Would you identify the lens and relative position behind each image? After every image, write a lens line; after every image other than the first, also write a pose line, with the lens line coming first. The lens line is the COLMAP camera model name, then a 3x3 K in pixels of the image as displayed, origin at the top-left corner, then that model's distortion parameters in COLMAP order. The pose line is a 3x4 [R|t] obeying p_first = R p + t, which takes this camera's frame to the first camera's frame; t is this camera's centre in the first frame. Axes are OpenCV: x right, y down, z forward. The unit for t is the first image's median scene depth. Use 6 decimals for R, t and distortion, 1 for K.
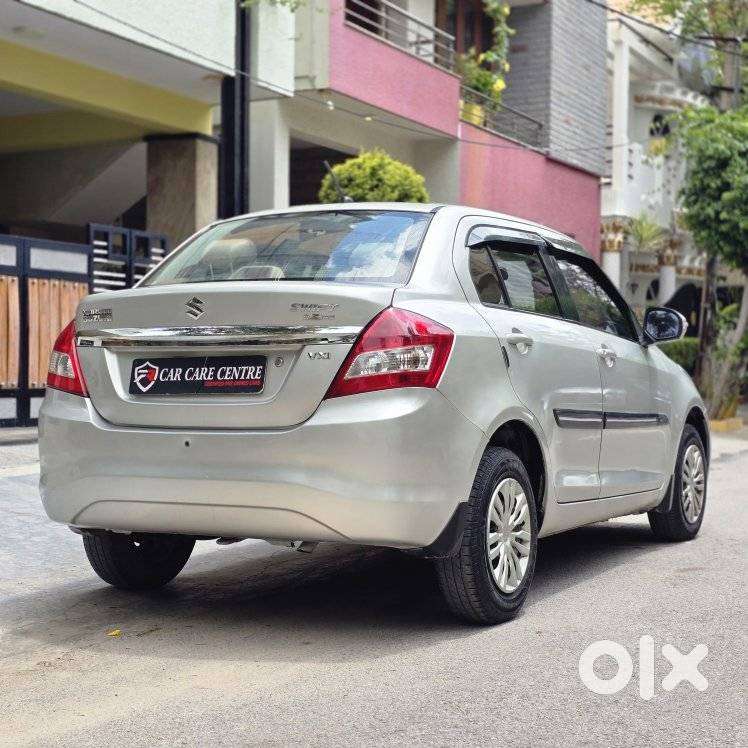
lens RADIAL K [[1376.6, 0, 376.4], [0, 1376.6, 364.5], [0, 0, 1]] dist [0.145335, 0.000000]
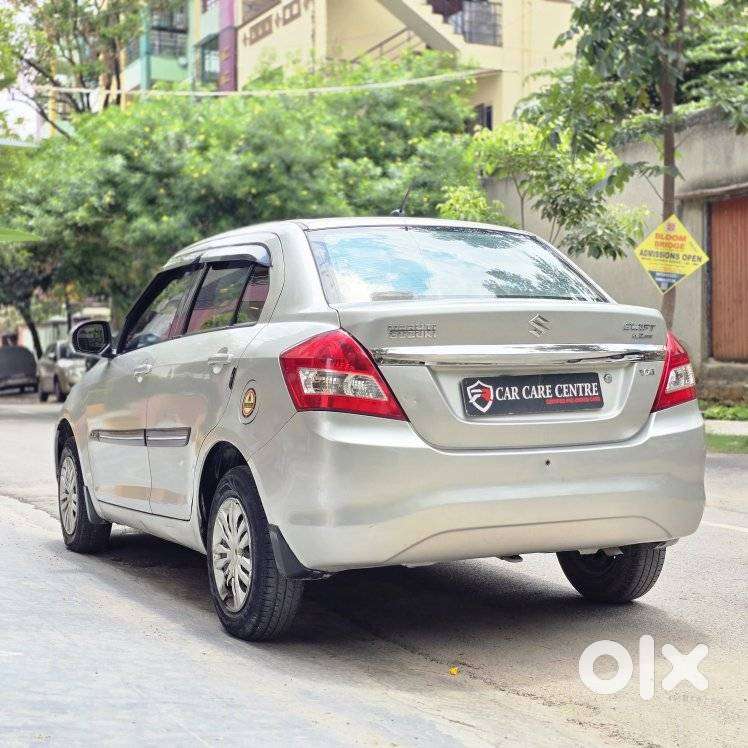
lens RADIAL K [[1376.6, 0, 390.8], [0, 1376.6, 356.8], [0, 0, 1]] dist [0.145335, 0.000000]
pose [[0.586315, -0.009297, 0.810030, -0.660010], [0.007917, 0.999952, 0.005747, -0.016675], [-0.810044, 0.003044, 0.586361, 0.328184]]
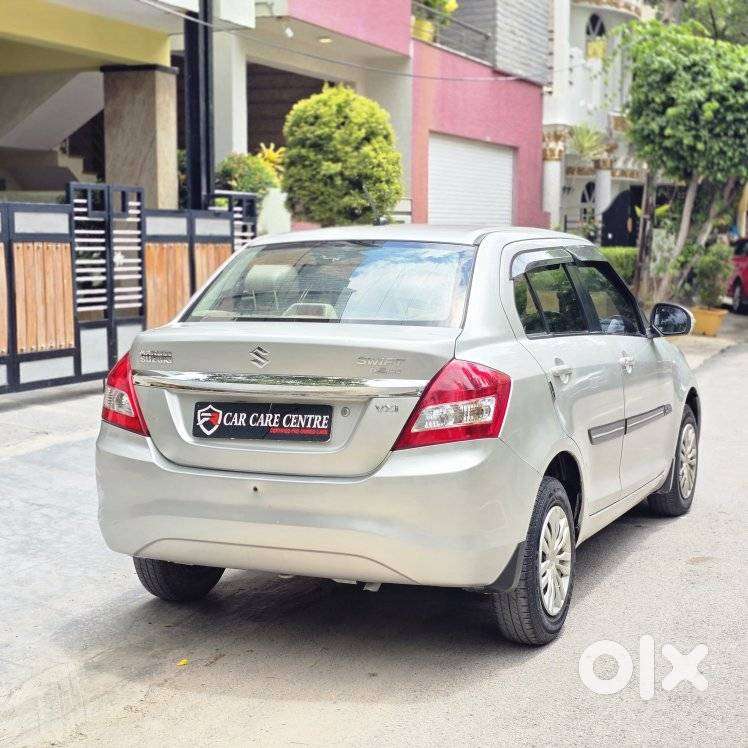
lens RADIAL K [[1376.6, 0, 378.0], [0, 1376.6, 369.6], [0, 0, 1]] dist [0.145335, 0.000000]
pose [[0.997695, -0.013022, 0.066597, -0.073545], [0.006411, 0.995113, 0.098535, -0.086710], [-0.067555, -0.097881, 0.992903, -0.016043]]
